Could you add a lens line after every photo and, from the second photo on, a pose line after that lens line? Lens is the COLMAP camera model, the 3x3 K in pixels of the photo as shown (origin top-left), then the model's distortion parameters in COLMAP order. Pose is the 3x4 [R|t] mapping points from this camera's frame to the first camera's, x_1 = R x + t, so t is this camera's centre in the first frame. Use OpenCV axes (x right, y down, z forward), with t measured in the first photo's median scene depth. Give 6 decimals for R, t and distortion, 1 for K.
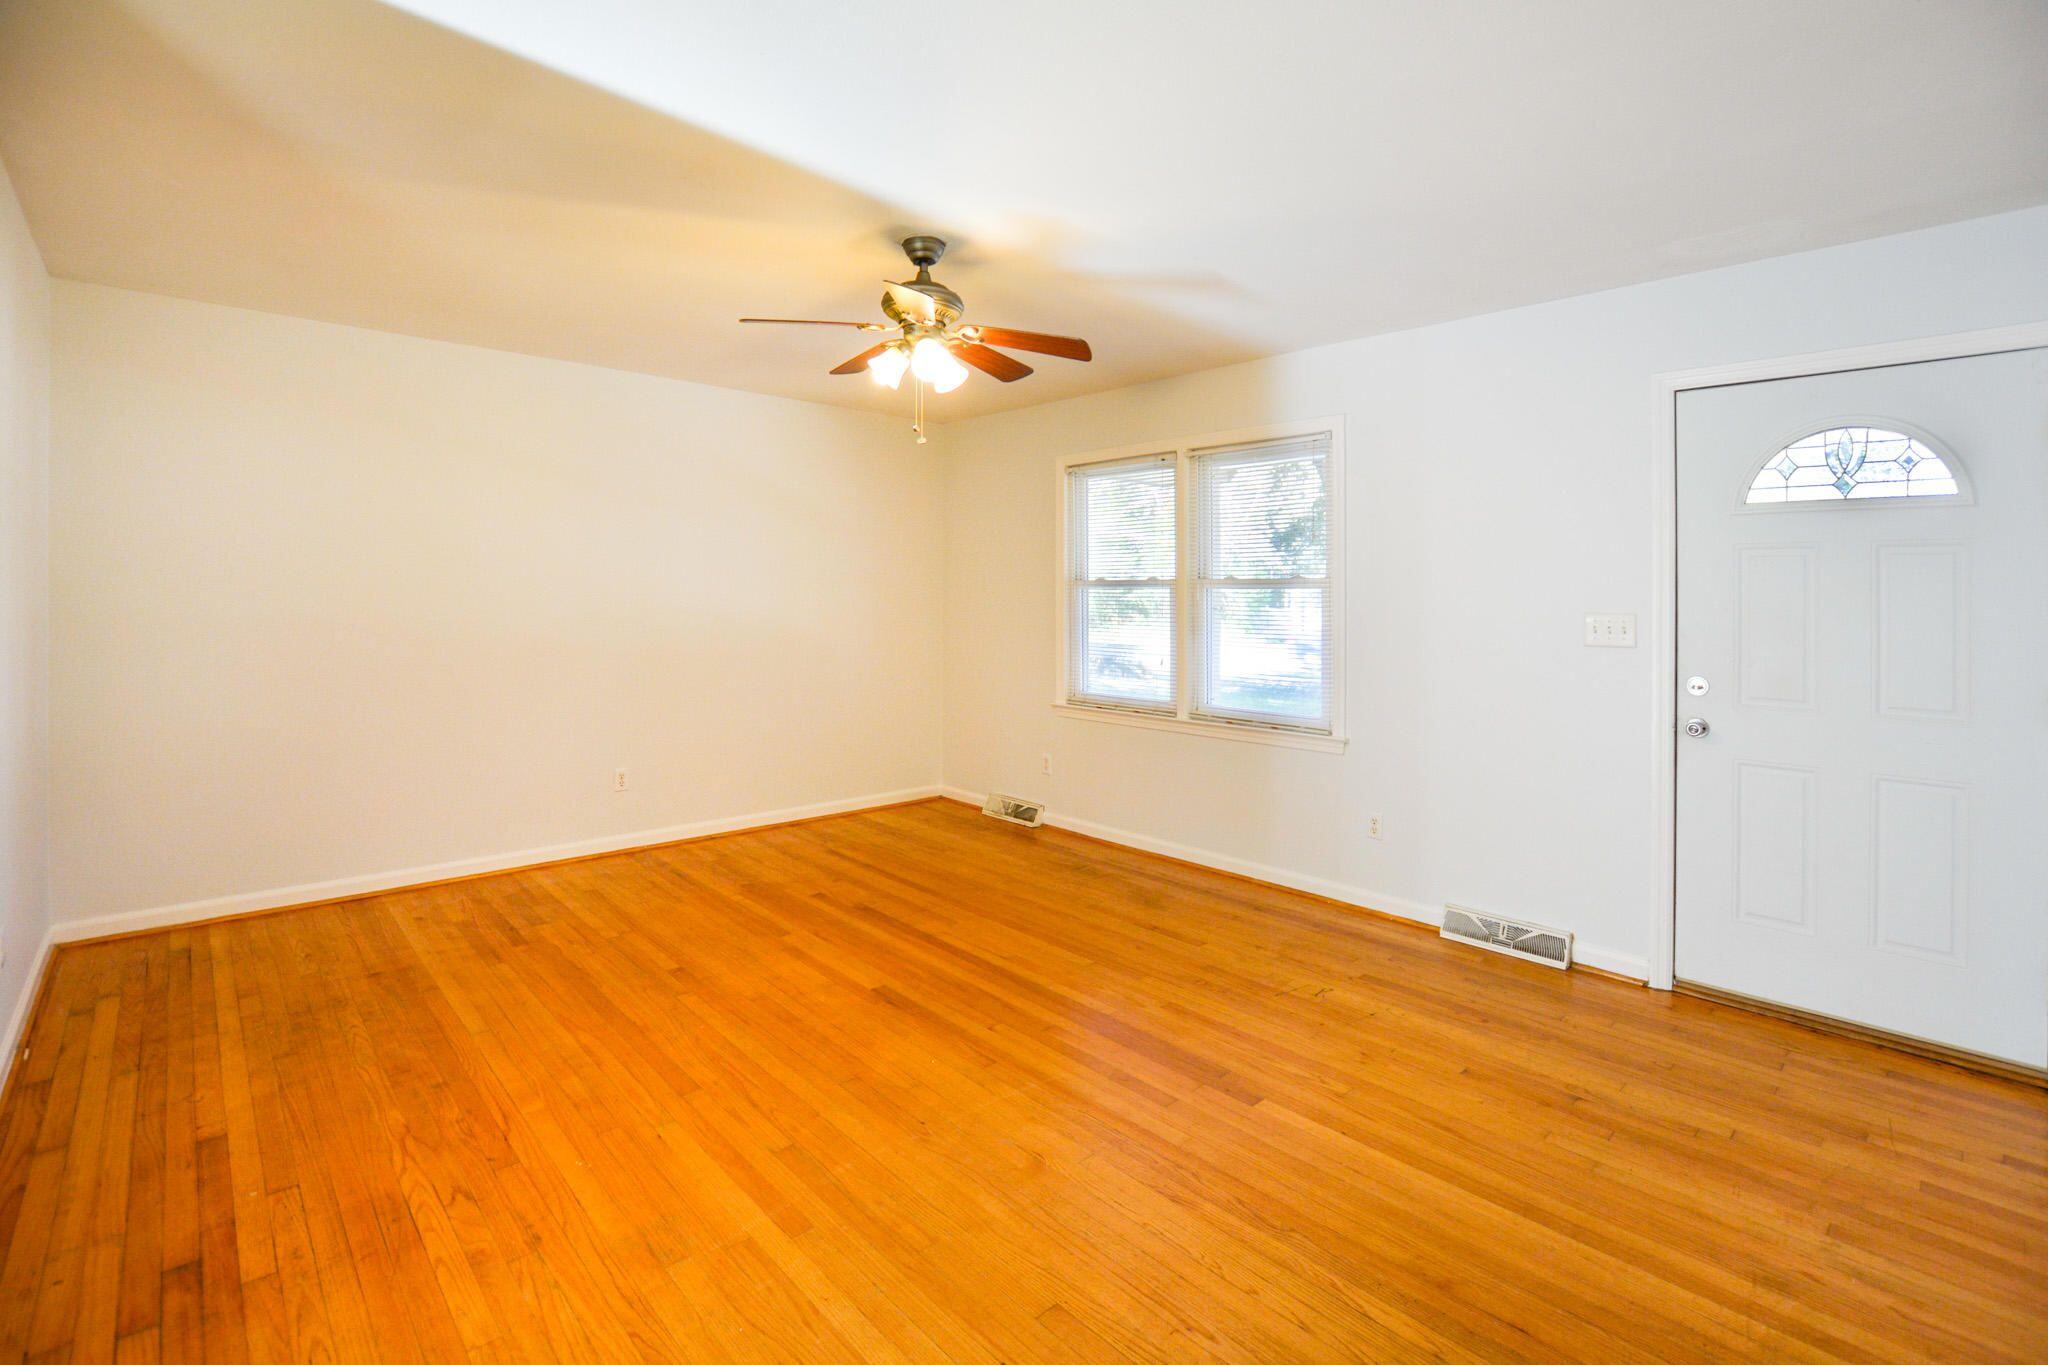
lens RADIAL K [[920.5, 0, 1036.7], [0, 920.5, 689.4], [0, 0, 1]] dist [-0.026932, 0.003094]
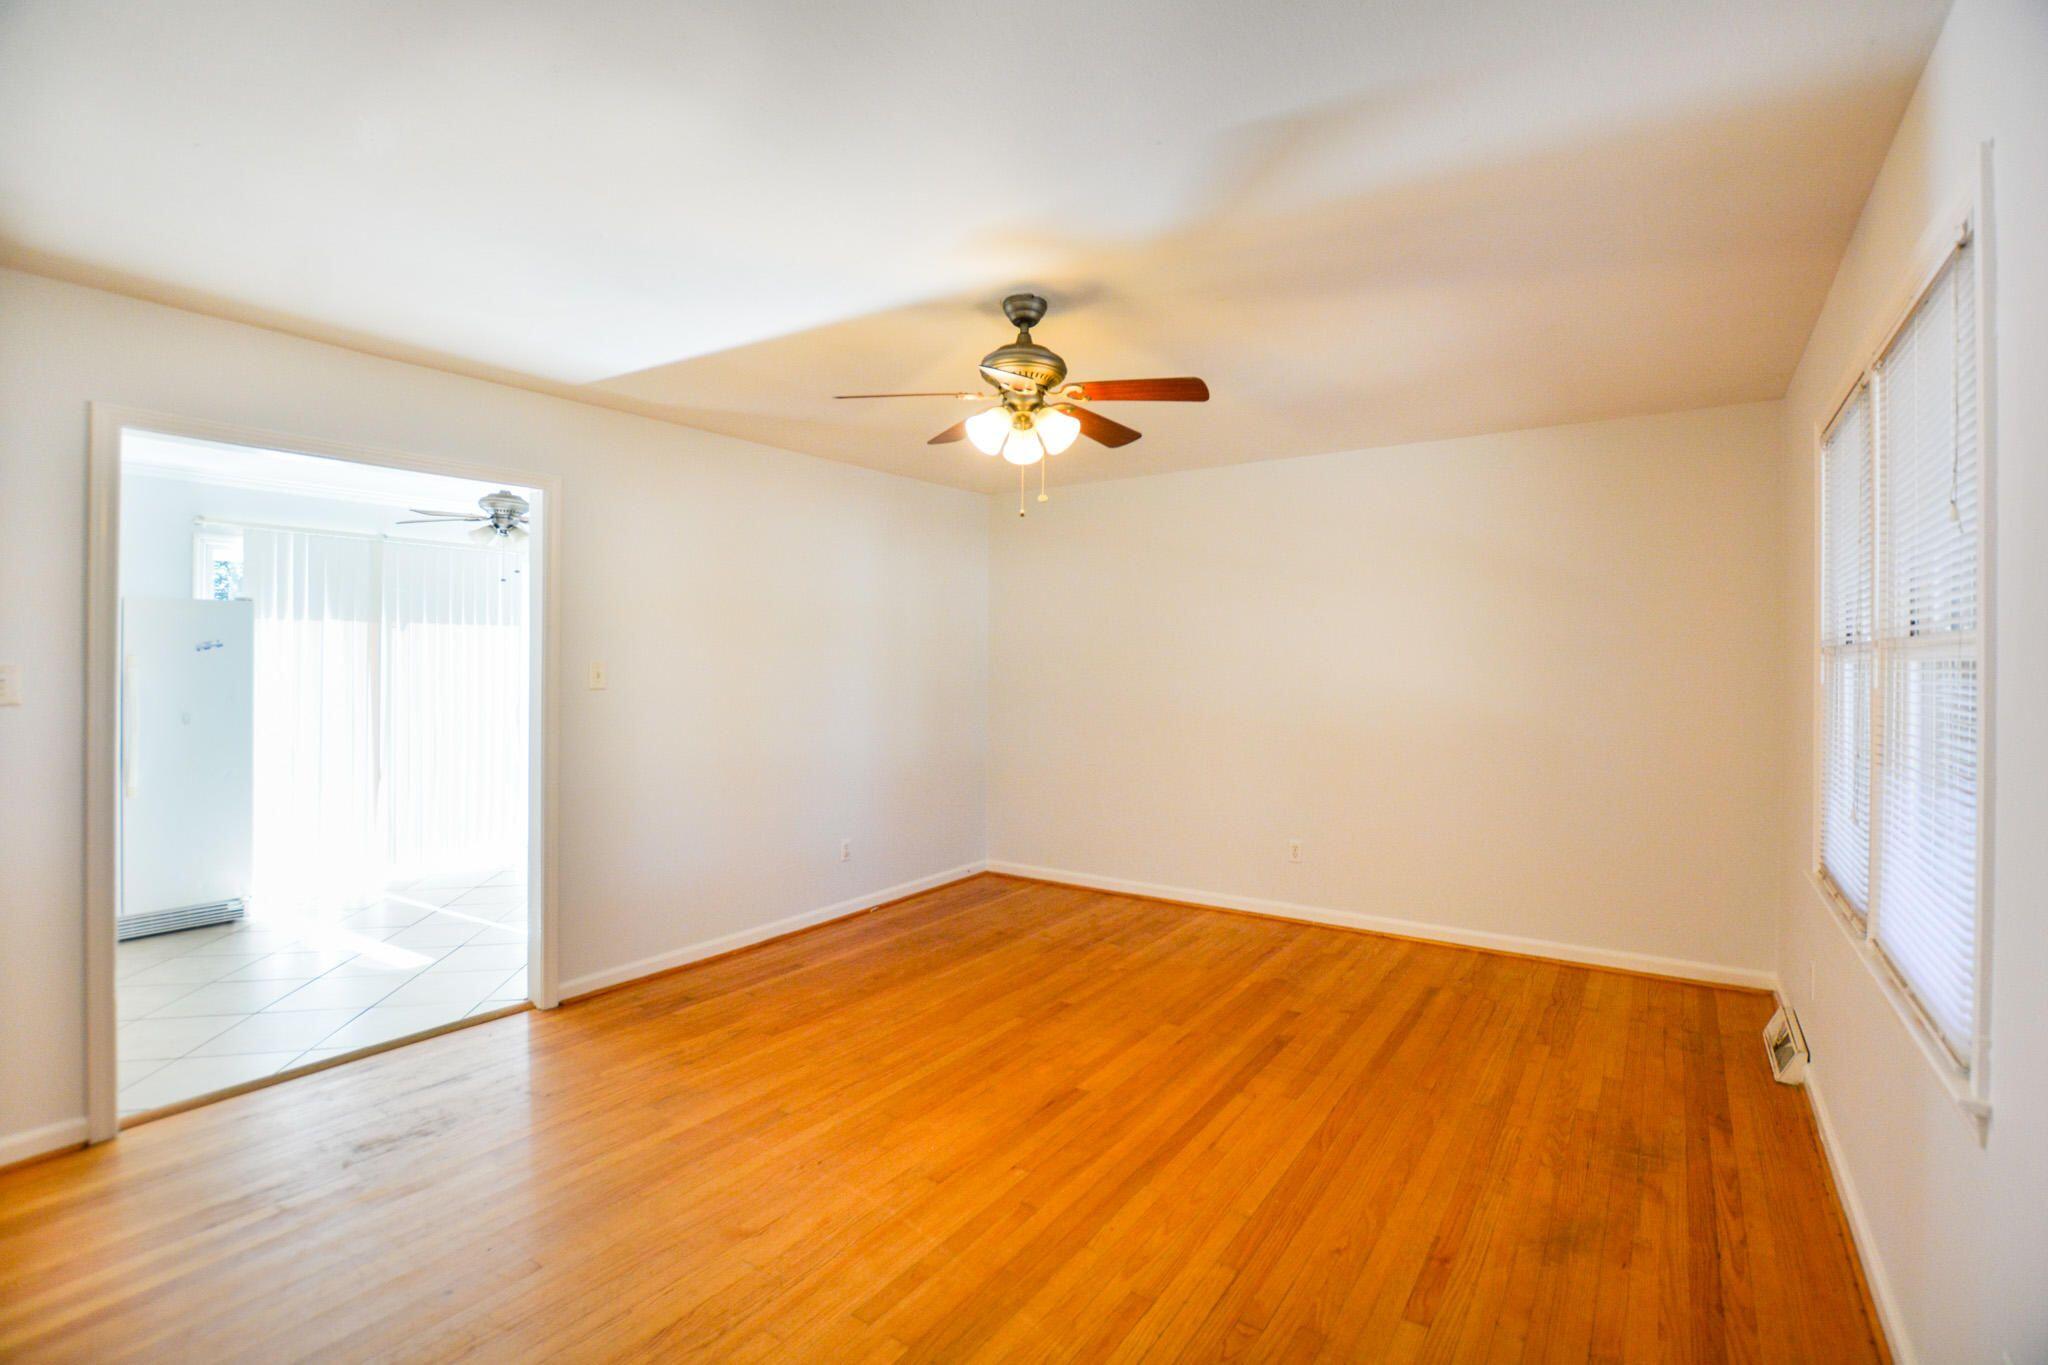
lens RADIAL K [[920.5, 0, 1035.1], [0, 920.5, 672.6], [0, 0, 1]] dist [-0.026932, 0.003094]
pose [[0.207861, -0.006485, -0.978137, 0.752881], [-0.089637, 0.995644, -0.025650, -0.069241], [0.974043, 0.093009, 0.206375, 0.754611]]
